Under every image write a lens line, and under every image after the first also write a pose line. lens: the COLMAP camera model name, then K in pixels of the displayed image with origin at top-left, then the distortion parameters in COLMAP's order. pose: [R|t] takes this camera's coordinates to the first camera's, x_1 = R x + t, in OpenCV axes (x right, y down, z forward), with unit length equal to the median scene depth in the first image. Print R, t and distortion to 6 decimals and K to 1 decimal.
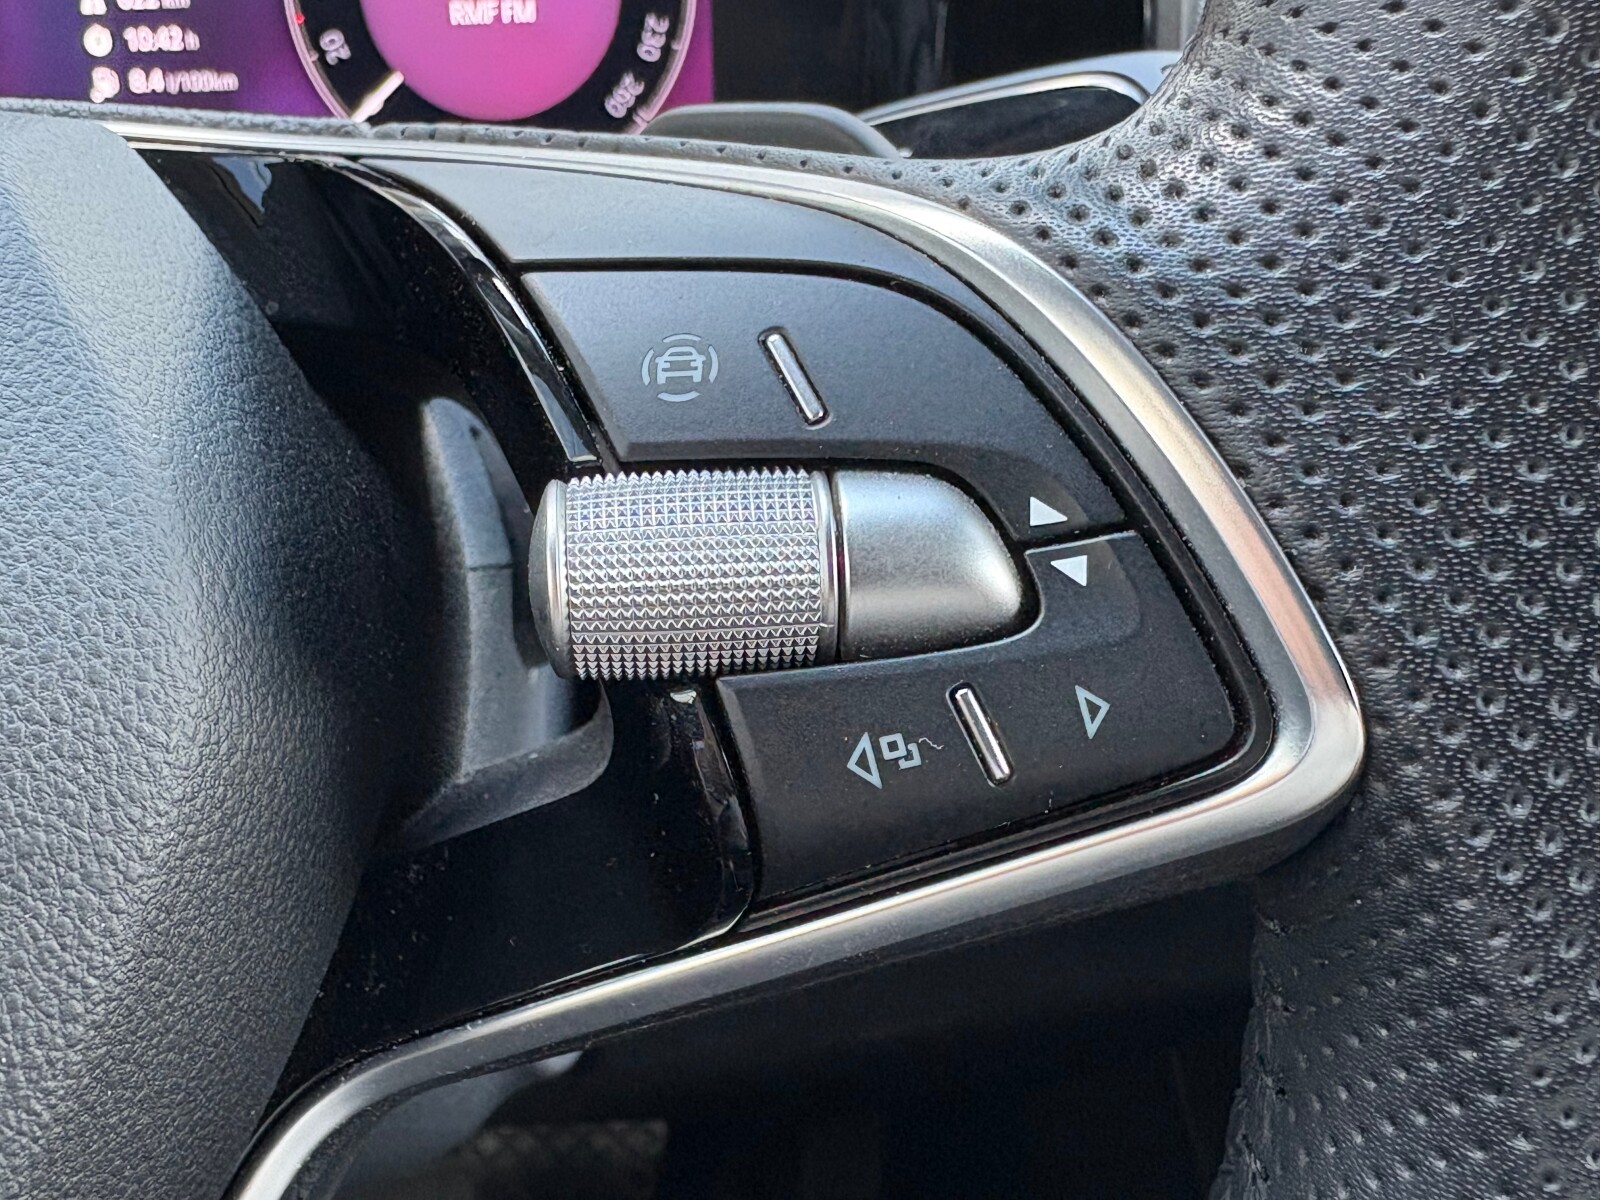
lens RADIAL K [[1624.1, 0, 679.0], [0, 1624.1, 599.2], [0, 0, 1]] dist [0.008237, 0.006199]
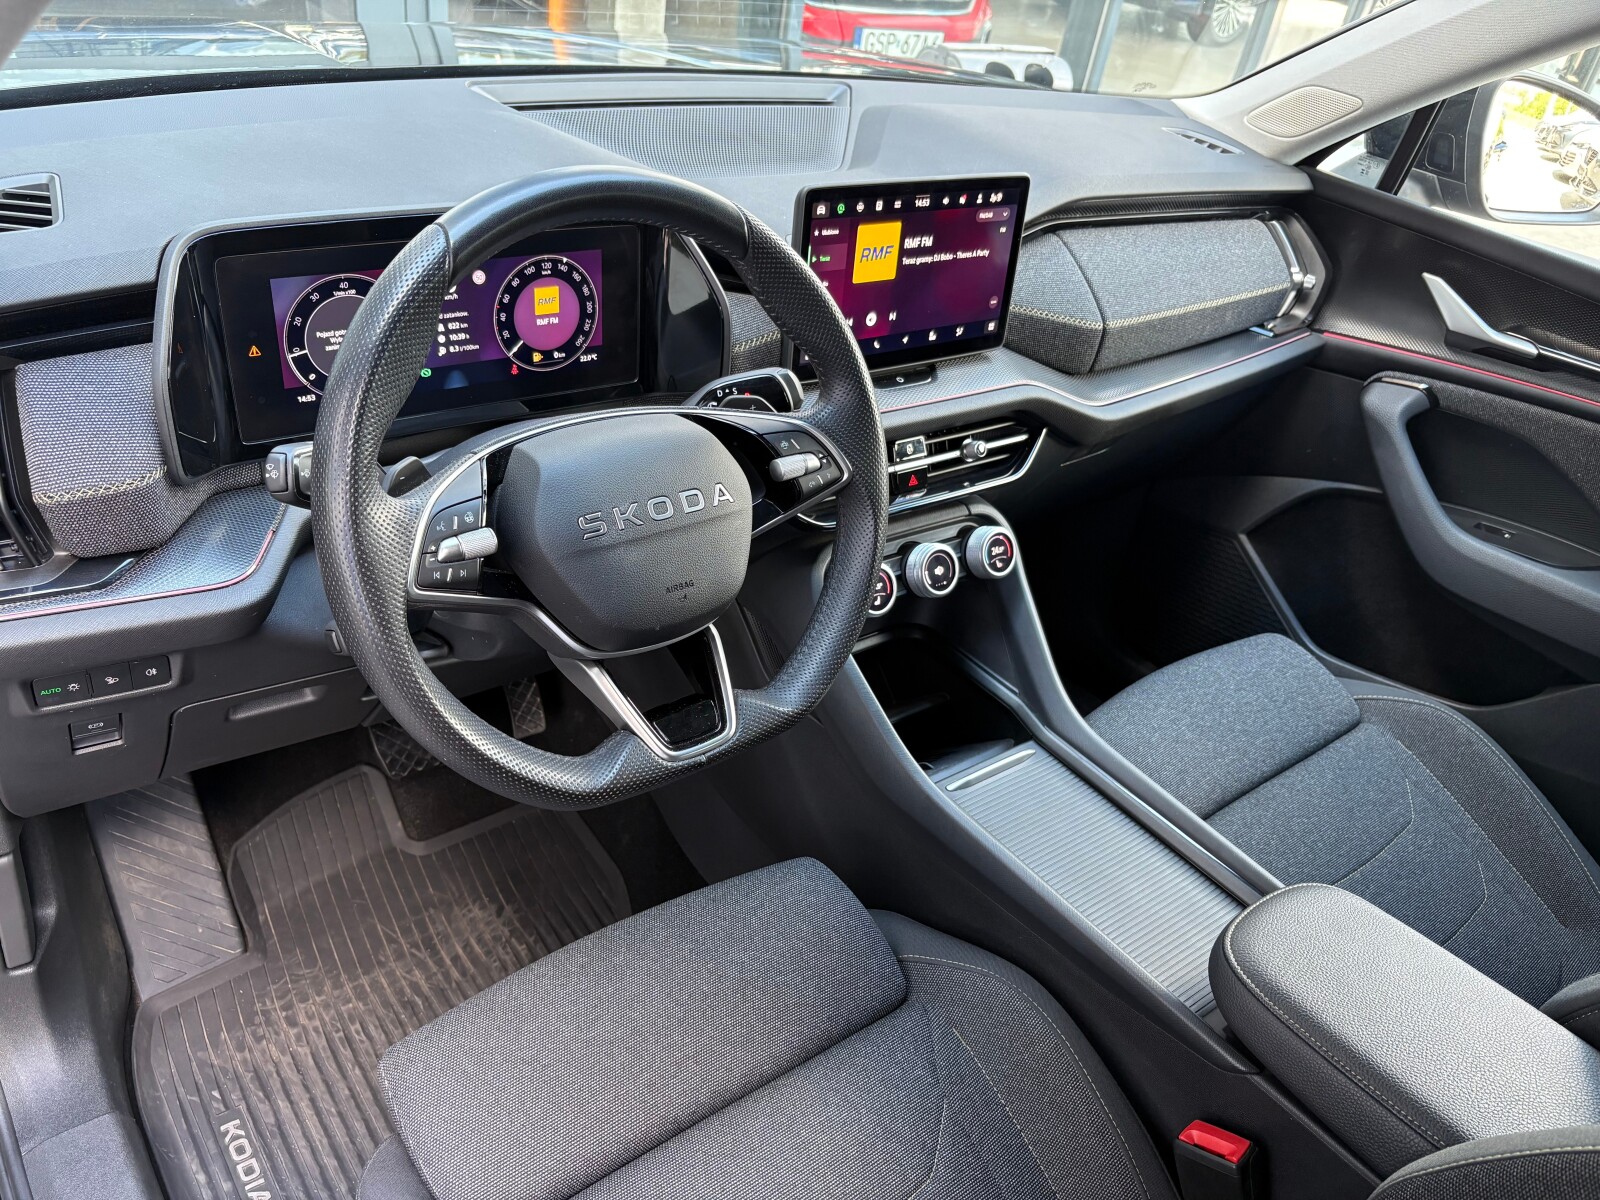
lens RADIAL K [[1234.8, 0, 800.0], [0, 1234.8, 600.0], [0, 0, 1]] dist [0.041768, -0.165409]
pose [[0.795616, -0.202211, 0.571057, -1.336696], [0.131627, 0.977829, 0.162862, -0.134867], [-0.591329, -0.054409, 0.804593, -1.523034]]
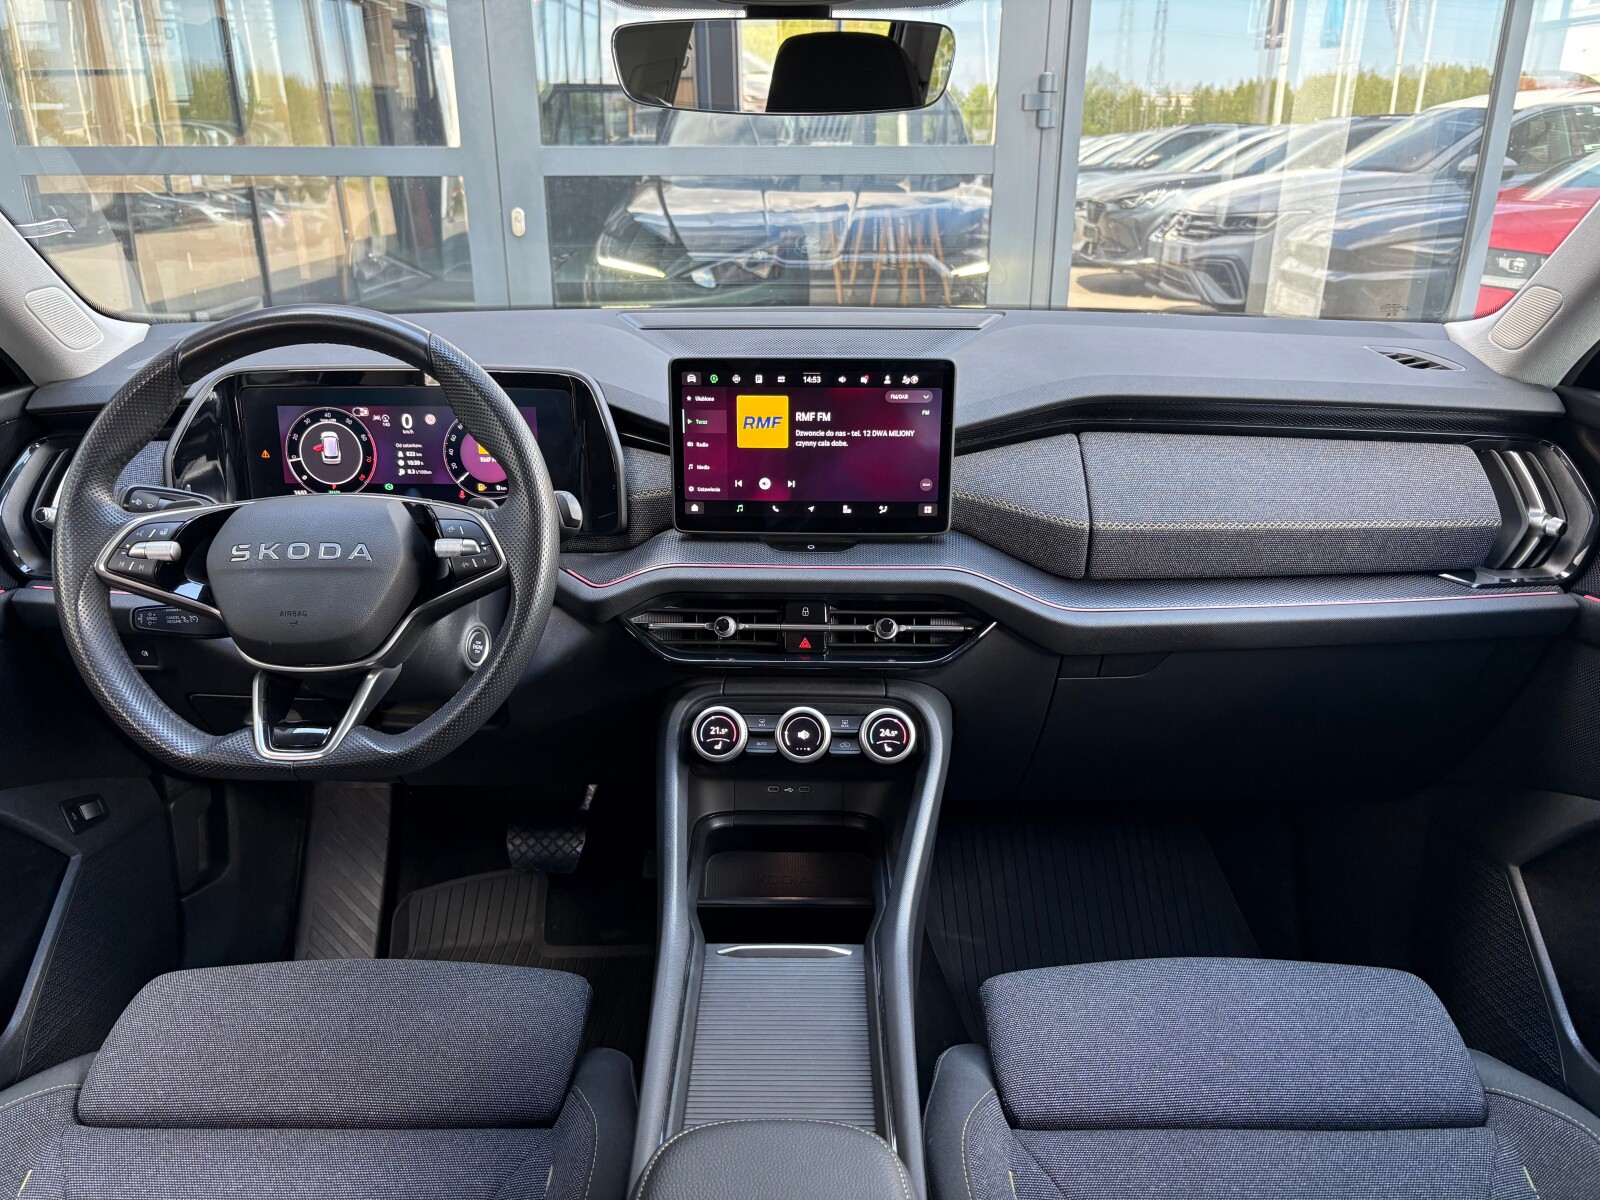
lens RADIAL K [[1238.7, 0, 800.0], [0, 1238.7, 600.0], [0, 0, 1]] dist [0.076034, -0.095470]
pose [[0.998816, 0.042814, -0.023106, 0.834039], [-0.045428, 0.990736, -0.127975, 0.420420], [0.017413, 0.128873, 0.991508, -2.334414]]
